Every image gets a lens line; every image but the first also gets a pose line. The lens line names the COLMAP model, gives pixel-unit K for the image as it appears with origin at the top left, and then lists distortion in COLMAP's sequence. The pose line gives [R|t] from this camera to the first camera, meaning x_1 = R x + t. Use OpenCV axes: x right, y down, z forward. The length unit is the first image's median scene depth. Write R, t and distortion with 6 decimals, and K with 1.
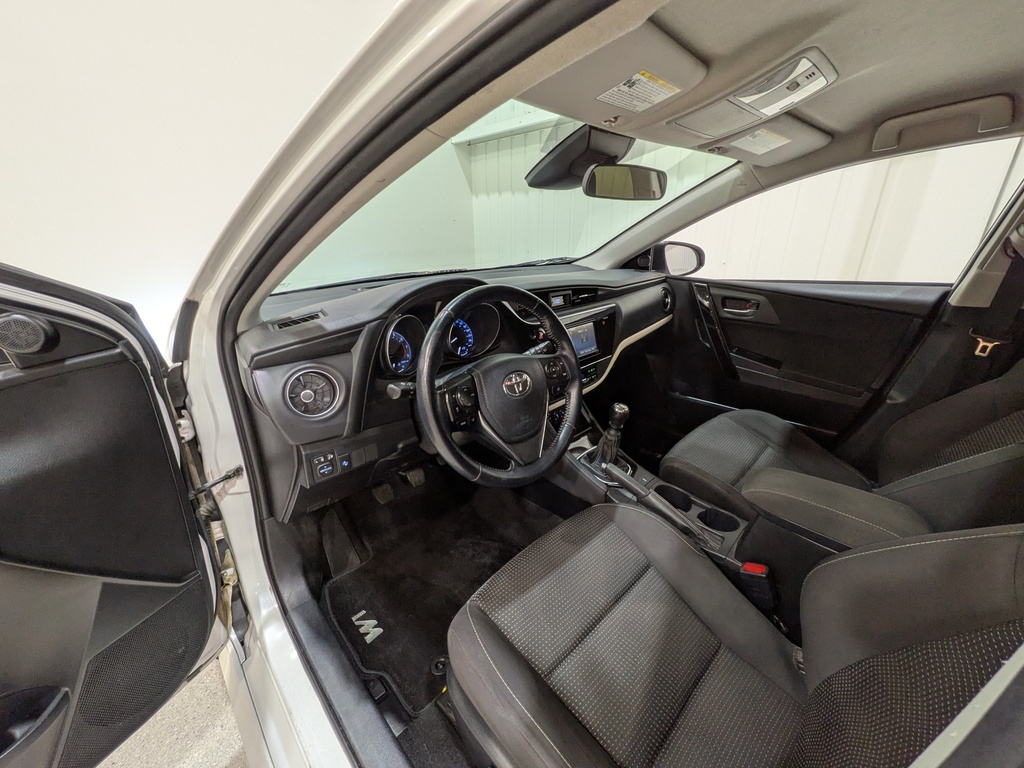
lens RADIAL K [[404.9, 0, 517.3], [0, 404.9, 386.3], [0, 0, 1]] dist [0.011056, 0.000449]
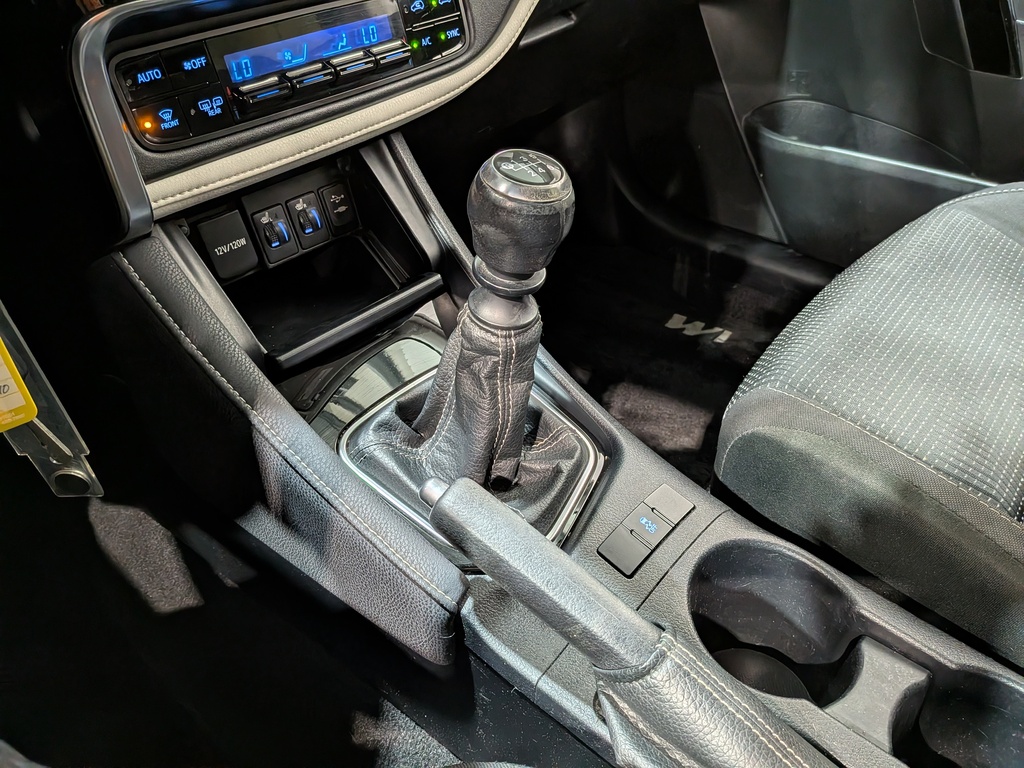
lens RADIAL K [[759.5, 0, 529.9], [0, 759.5, 384.7], [0, 0, 1]] dist [0.054839, -0.109993]
pose [[0.996509, -0.041424, 0.072478, 0.240392], [0.019370, 0.959243, 0.281918, 0.048627], [-0.081202, -0.279530, 0.956697, 0.685836]]
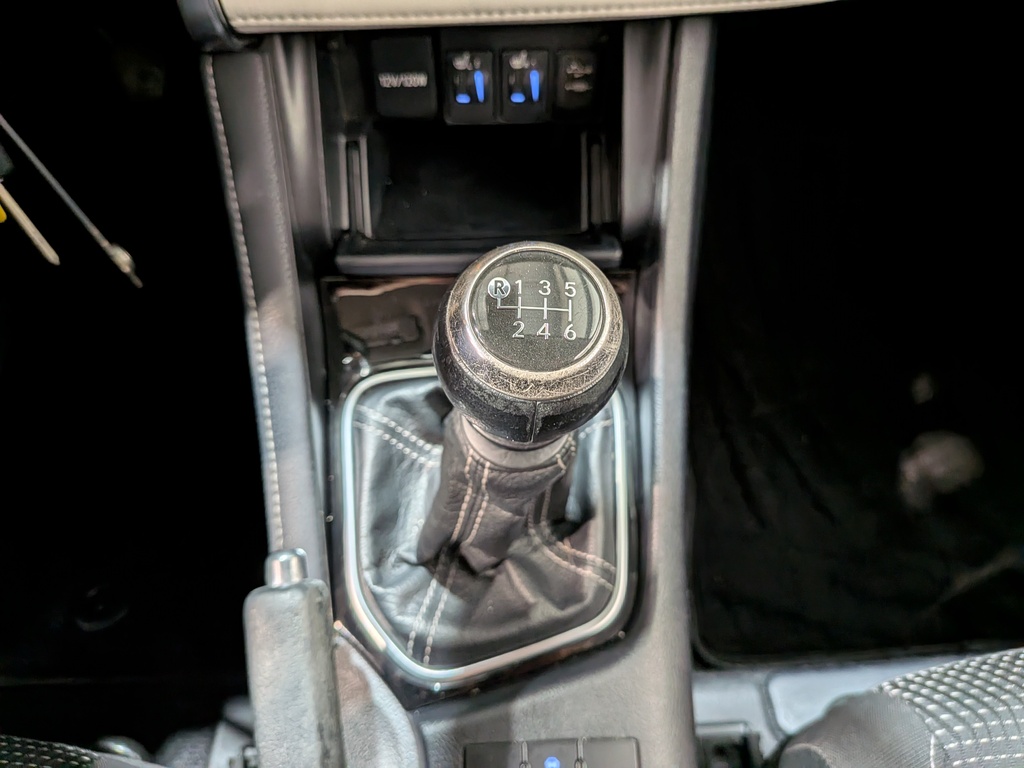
lens RADIAL K [[774.8, 0, 518.2], [0, 774.8, 373.2], [0, 0, 1]] dist [-0.033978, -0.003157]
pose [[0.744958, 0.576657, -0.335417, 0.334341], [-0.269904, 0.720334, 0.638961, -0.050645], [0.610074, -0.385469, 0.692260, 0.910048]]
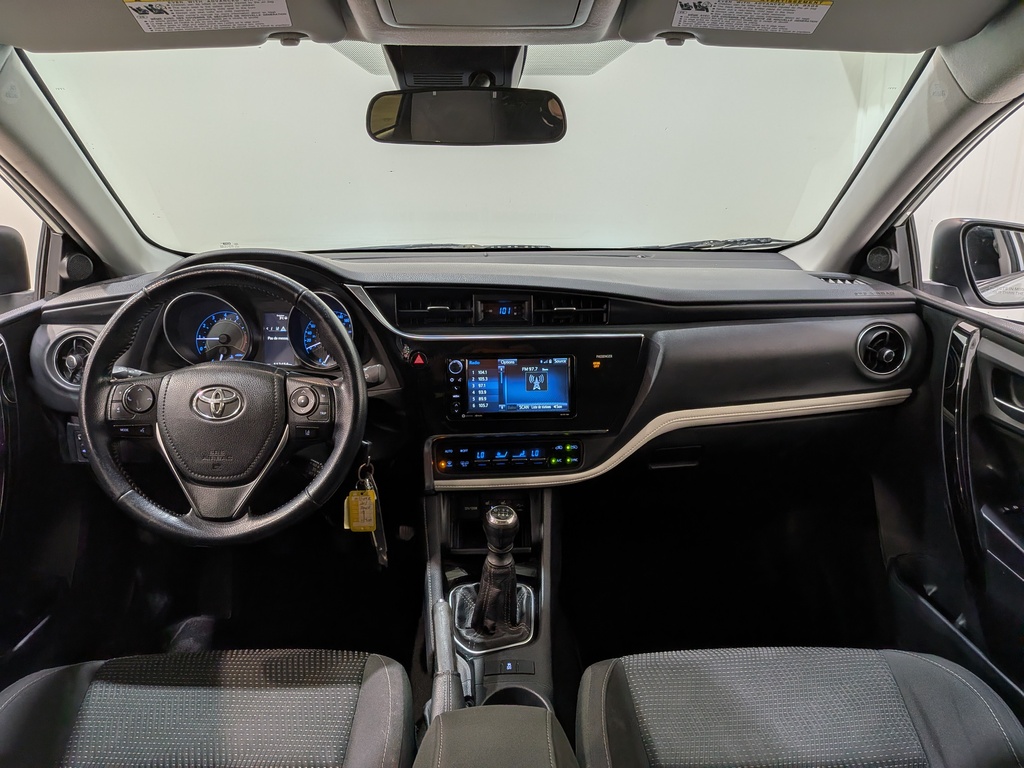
lens RADIAL K [[759.5, 0, 511.9], [0, 759.5, 386.6], [0, 0, 1]] dist [0.054839, -0.109993]
pose [[0.738433, 0.204176, -0.642673, 0.925410], [-0.254381, 0.966989, 0.014926, -0.139224], [0.624505, 0.152462, 0.765995, 0.212197]]
